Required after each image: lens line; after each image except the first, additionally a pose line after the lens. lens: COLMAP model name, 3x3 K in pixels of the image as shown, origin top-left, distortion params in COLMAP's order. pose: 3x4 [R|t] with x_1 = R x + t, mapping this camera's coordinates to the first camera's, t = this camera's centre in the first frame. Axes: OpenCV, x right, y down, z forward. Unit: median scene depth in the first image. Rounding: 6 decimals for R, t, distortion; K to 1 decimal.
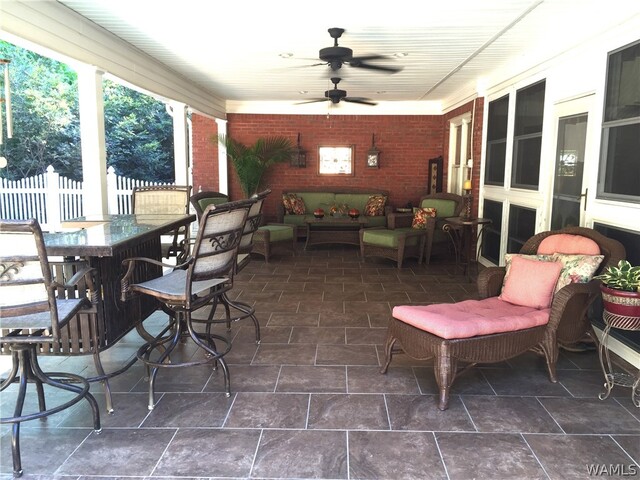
lens RADIAL K [[539.3, 0, 321.7], [0, 539.3, 239.3], [0, 0, 1]] dist [0.040257, -0.010714]
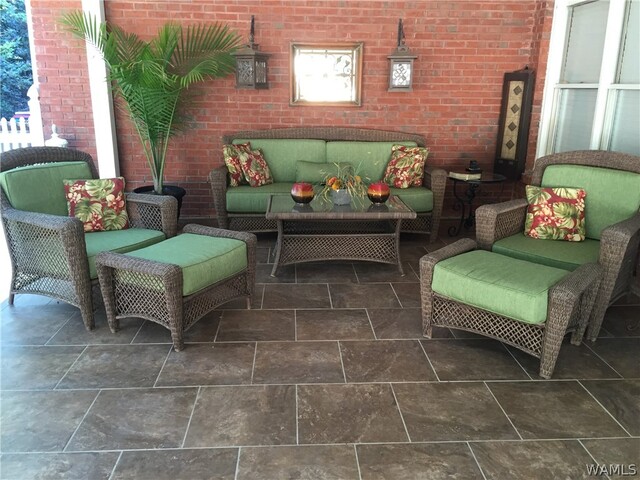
lens RADIAL K [[539.3, 0, 316.5], [0, 539.3, 243.0], [0, 0, 1]] dist [0.040257, -0.010714]
pose [[0.997223, -0.016195, 0.072693, -0.023974], [0.005465, 0.989351, 0.145449, -0.064827], [-0.074275, -0.144648, 0.986692, 0.485651]]
